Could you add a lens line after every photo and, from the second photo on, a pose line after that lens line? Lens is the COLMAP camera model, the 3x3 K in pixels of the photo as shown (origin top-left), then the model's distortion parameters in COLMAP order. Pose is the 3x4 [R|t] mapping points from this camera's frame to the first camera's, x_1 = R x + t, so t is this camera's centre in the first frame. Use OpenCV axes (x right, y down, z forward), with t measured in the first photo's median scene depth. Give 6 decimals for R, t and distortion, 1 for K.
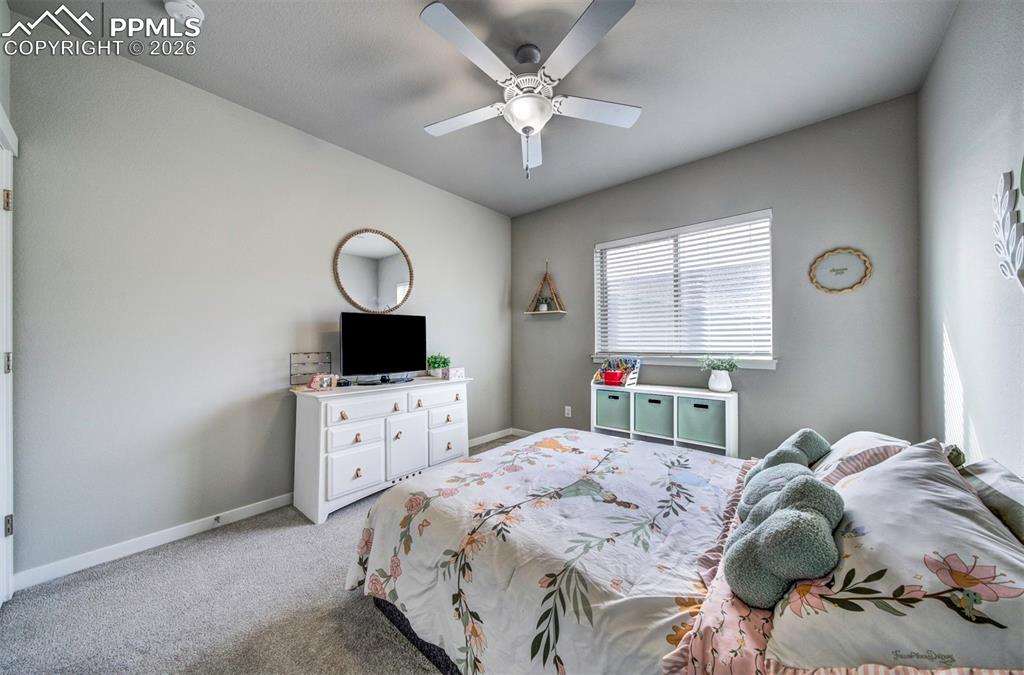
lens RADIAL K [[344.9, 0, 507.4], [0, 344.9, 339.2], [0, 0, 1]] dist [-0.001869, 0.000869]
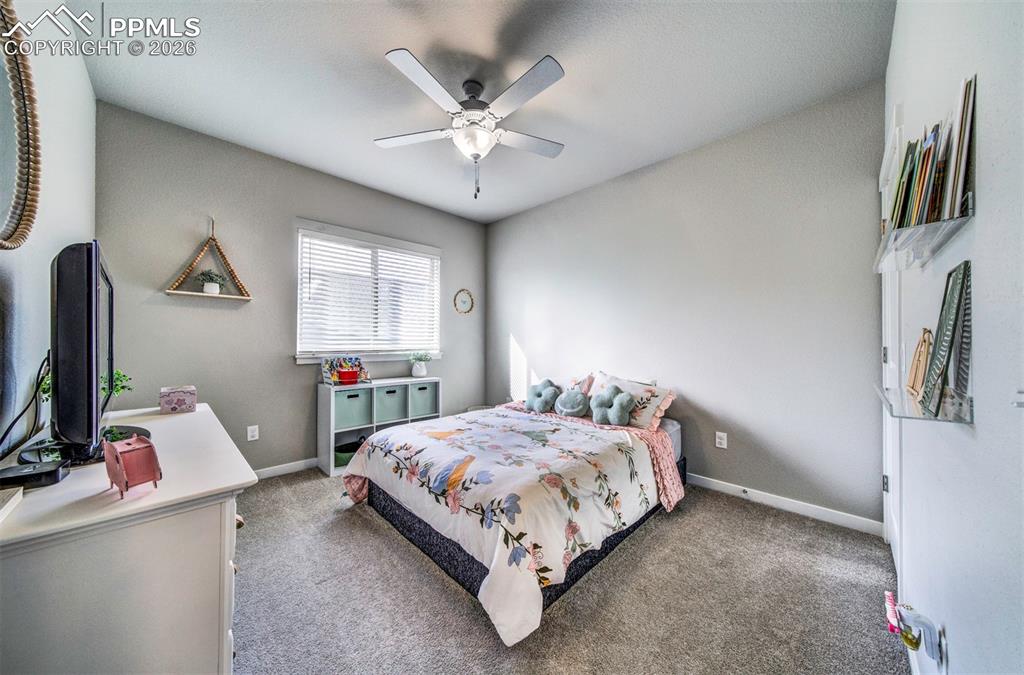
lens RADIAL K [[344.9, 0, 507.2], [0, 344.9, 340.9], [0, 0, 1]] dist [-0.001869, 0.000869]
pose [[0.072635, 0.001572, 0.997357, -1.038443], [-0.013954, 0.999902, -0.000560, 0.005474], [-0.997261, -0.013877, 0.072650, 0.774864]]
